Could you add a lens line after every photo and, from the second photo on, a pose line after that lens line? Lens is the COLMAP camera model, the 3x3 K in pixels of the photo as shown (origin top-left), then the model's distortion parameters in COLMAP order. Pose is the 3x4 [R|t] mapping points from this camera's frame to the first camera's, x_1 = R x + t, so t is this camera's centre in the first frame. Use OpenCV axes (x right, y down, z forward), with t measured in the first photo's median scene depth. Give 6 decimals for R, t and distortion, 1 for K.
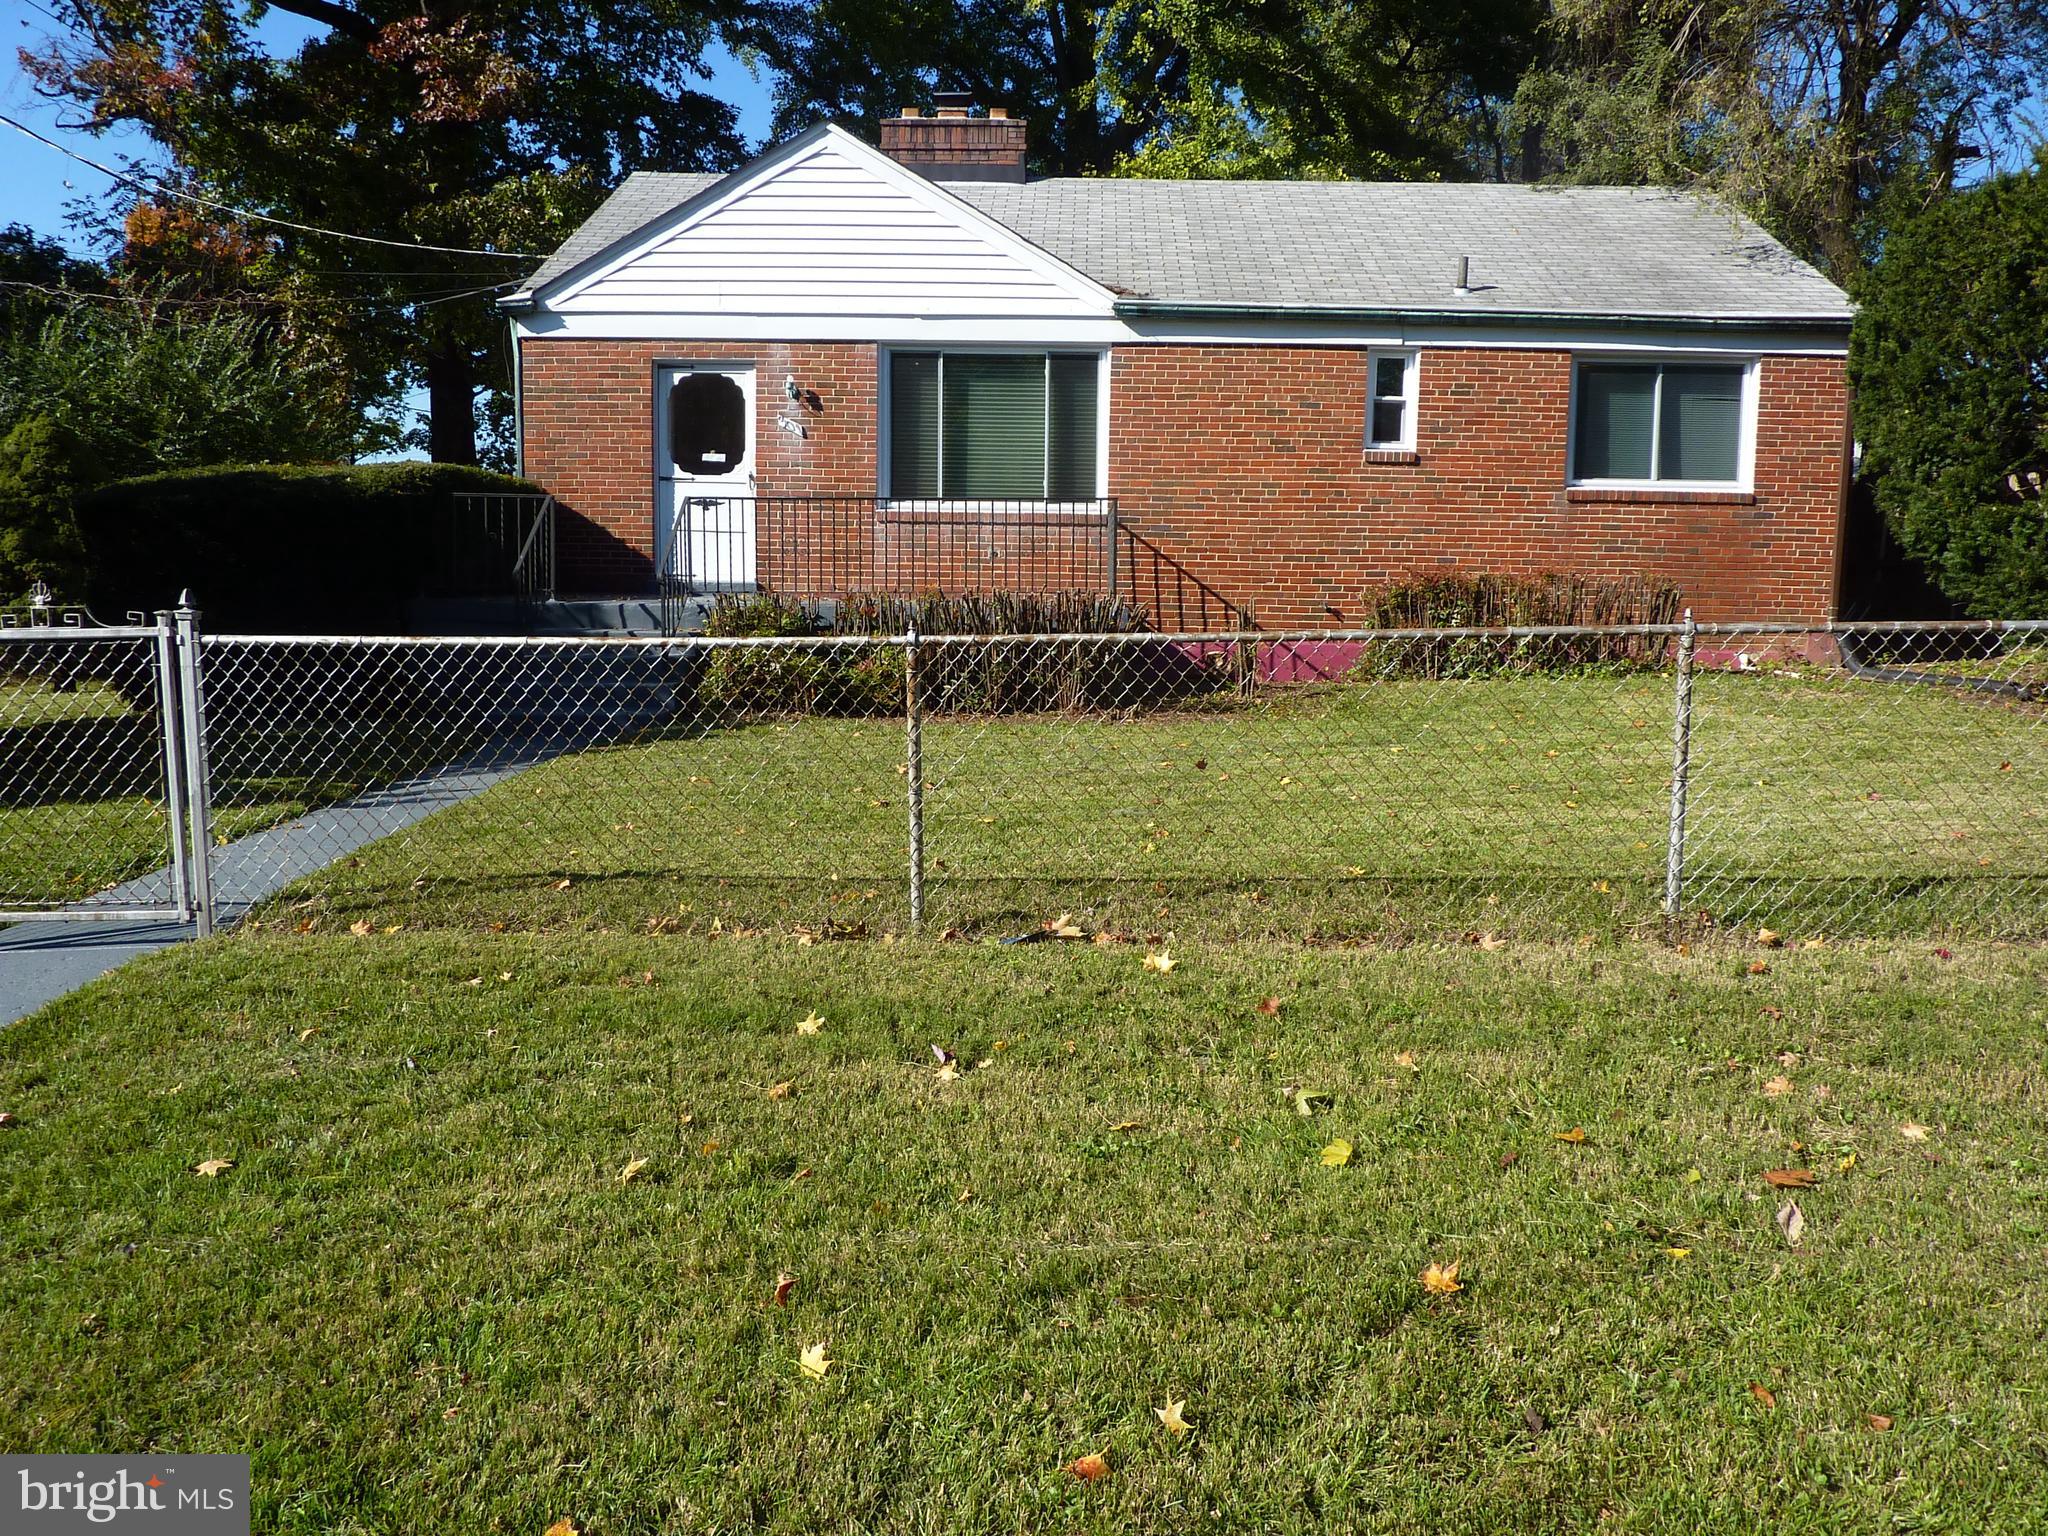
lens RADIAL K [[1538.5, 0, 1018.5], [0, 1538.5, 773.5], [0, 0, 1]] dist [0.004326, -0.073308]
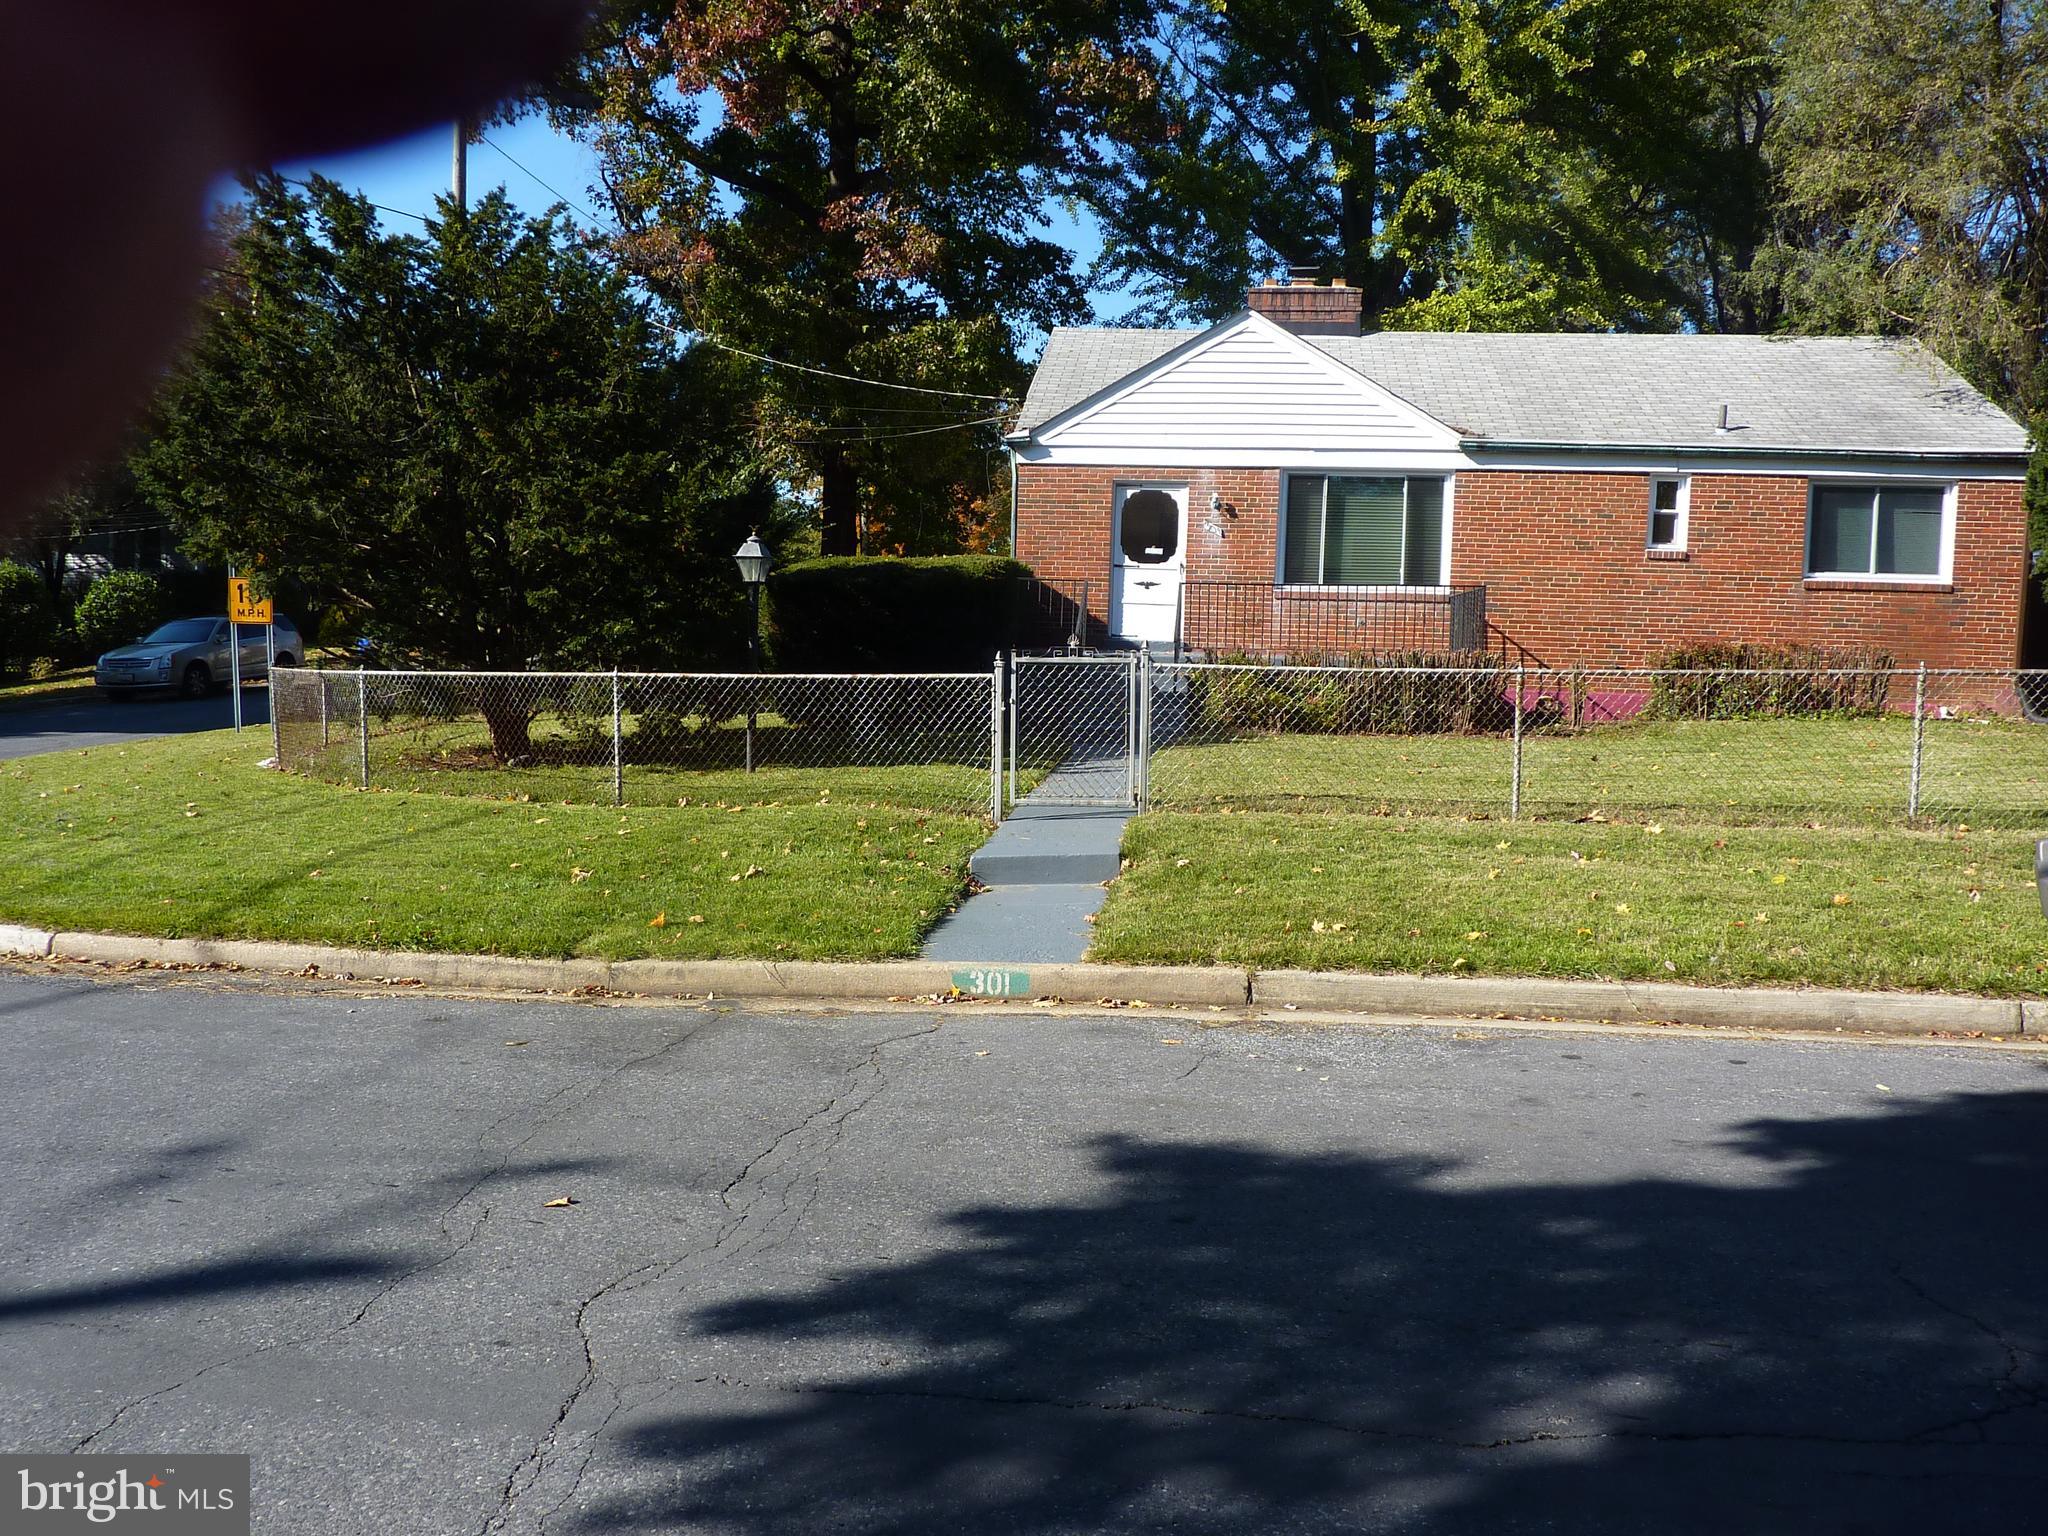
lens RADIAL K [[1527.6, 0, 1029.0], [0, 1527.6, 771.0], [0, 0, 1]] dist [-0.012721, -0.019590]
pose [[0.995008, 0.020484, -0.097672, -0.174781], [-0.024329, 0.998969, -0.038333, 0.045239], [0.096786, 0.040518, 0.994480, -0.357121]]
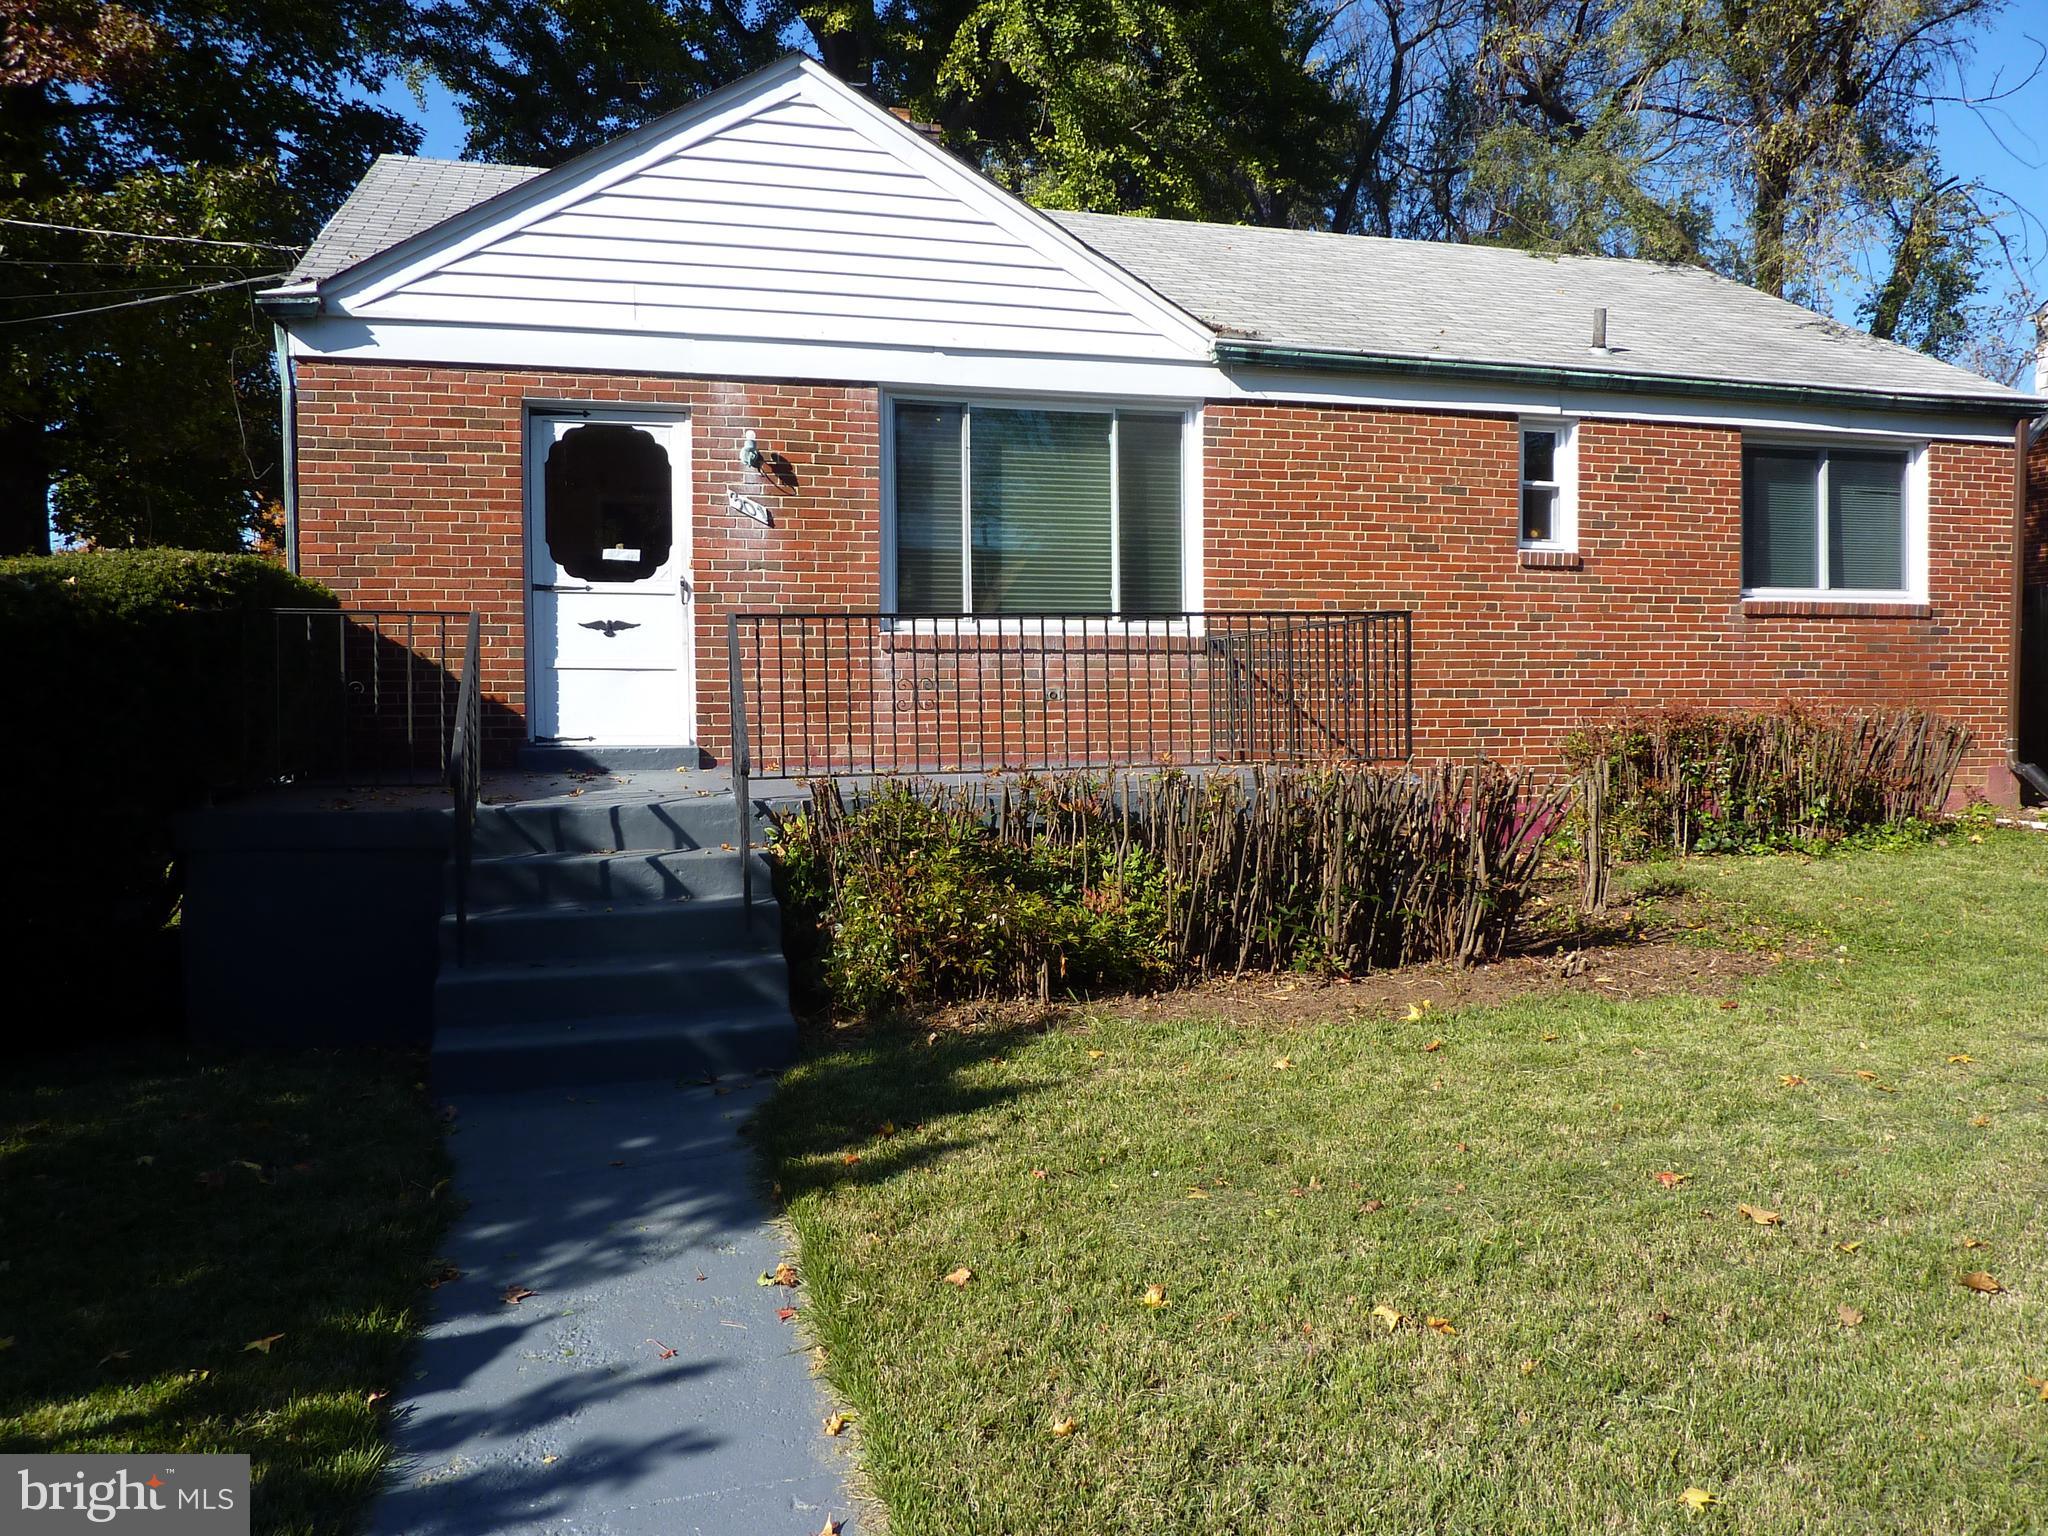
lens RADIAL K [[1527.6, 0, 1029.0], [0, 1527.6, 771.0], [0, 0, 1]] dist [-0.012721, -0.019590]
pose [[0.957514, -0.034130, 0.286361, -0.223984], [0.055170, 0.996311, -0.065726, -0.065647], [-0.283061, 0.078732, 0.955865, 0.357899]]
